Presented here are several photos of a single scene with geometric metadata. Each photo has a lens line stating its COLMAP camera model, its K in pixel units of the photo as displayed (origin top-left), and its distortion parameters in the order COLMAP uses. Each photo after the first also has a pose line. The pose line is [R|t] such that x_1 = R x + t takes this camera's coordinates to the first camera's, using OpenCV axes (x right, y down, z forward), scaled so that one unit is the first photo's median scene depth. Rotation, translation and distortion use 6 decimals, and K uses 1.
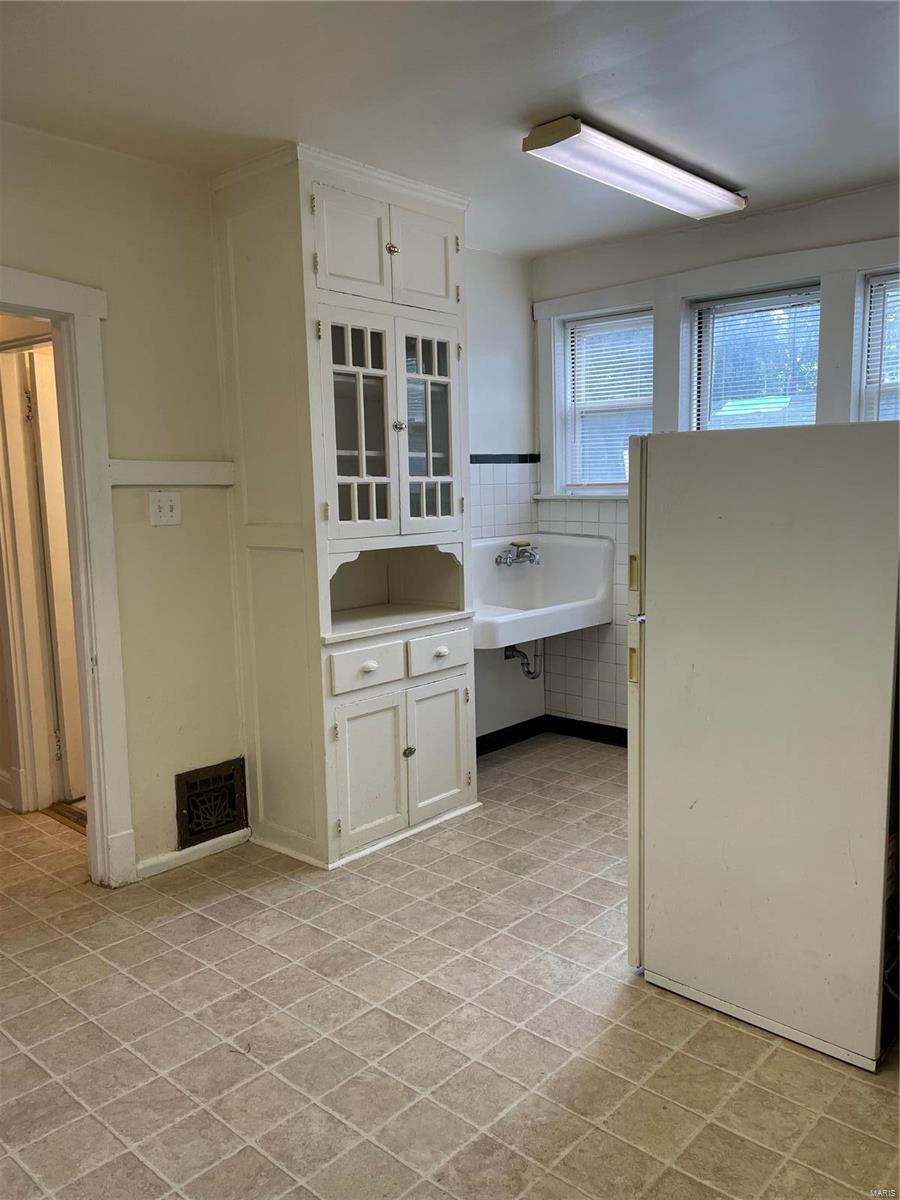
lens RADIAL K [[913.2, 0, 468.6], [0, 913.2, 601.0], [0, 0, 1]] dist [0.079527, -0.109513]
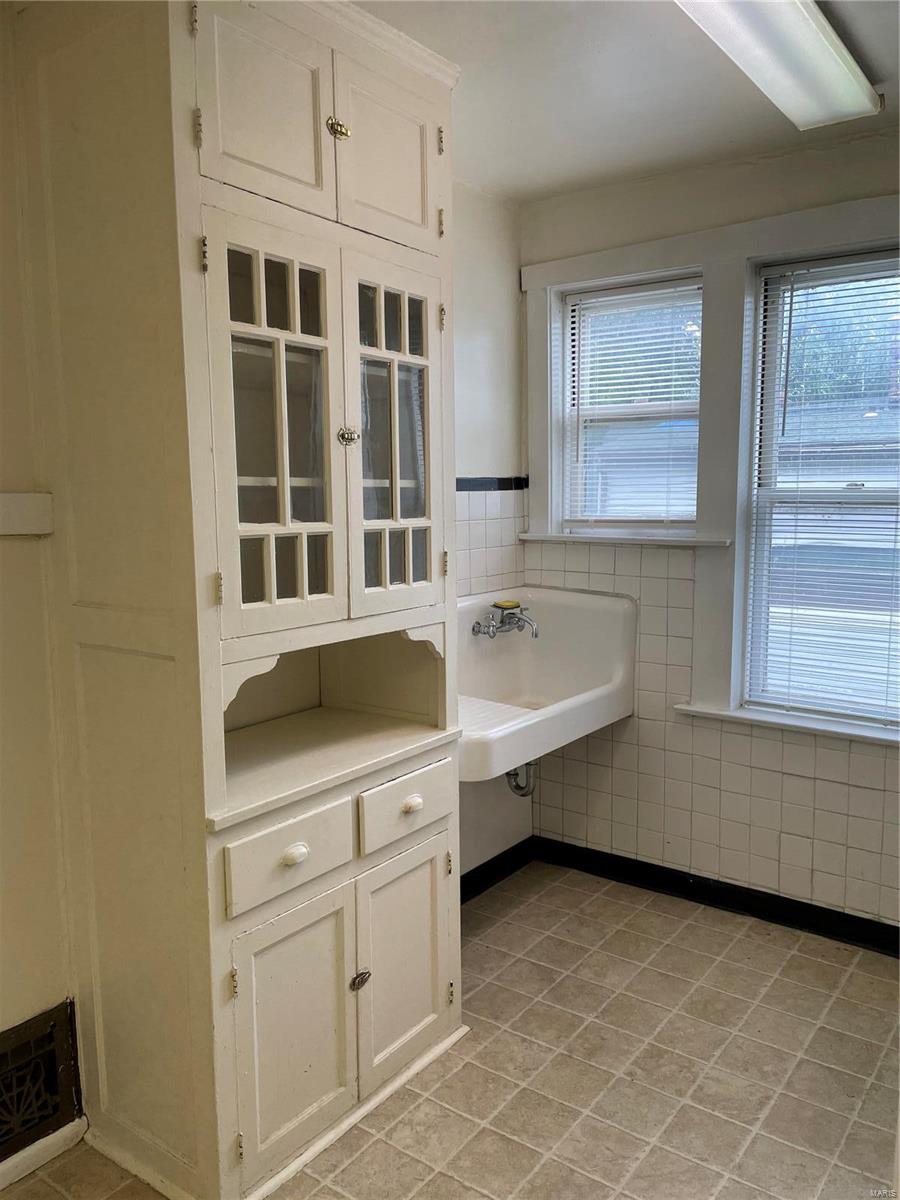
lens RADIAL K [[913.2, 0, 468.6], [0, 913.2, 601.0], [0, 0, 1]] dist [0.079527, -0.109513]
pose [[0.995163, 0.000862, 0.098230, -0.055118], [0.000168, 0.999945, -0.010474, -0.077224], [-0.098234, 0.010440, 0.995109, 0.401449]]
